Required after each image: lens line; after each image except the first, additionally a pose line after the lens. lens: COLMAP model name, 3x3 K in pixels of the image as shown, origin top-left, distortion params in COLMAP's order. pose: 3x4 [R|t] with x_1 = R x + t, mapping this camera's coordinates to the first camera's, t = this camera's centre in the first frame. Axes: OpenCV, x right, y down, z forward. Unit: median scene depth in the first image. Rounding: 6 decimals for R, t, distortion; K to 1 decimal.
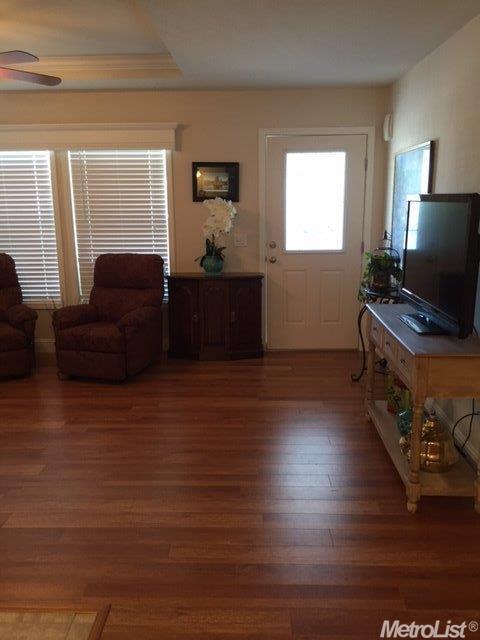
lens RADIAL K [[557.0, 0, 235.4], [0, 557.0, 322.1], [0, 0, 1]] dist [0.066884, -0.050437]
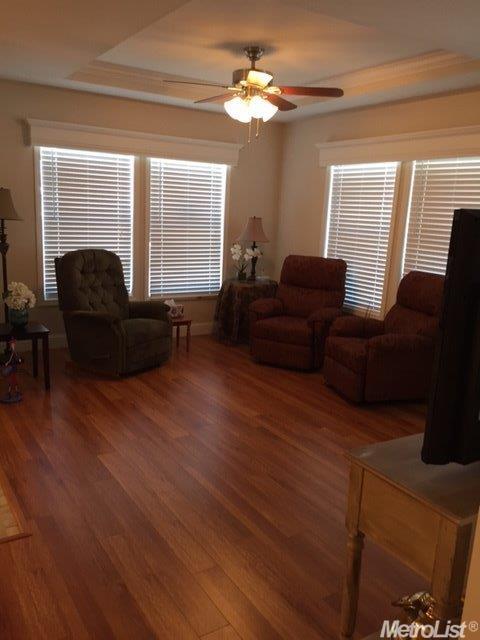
lens RADIAL K [[557.0, 0, 236.5], [0, 557.0, 315.6], [0, 0, 1]] dist [0.066884, -0.050437]
pose [[0.558149, 0.202218, -0.804722, 0.402242], [-0.231546, 0.969279, 0.082972, -0.066790], [0.796779, 0.140020, 0.587825, 0.263848]]
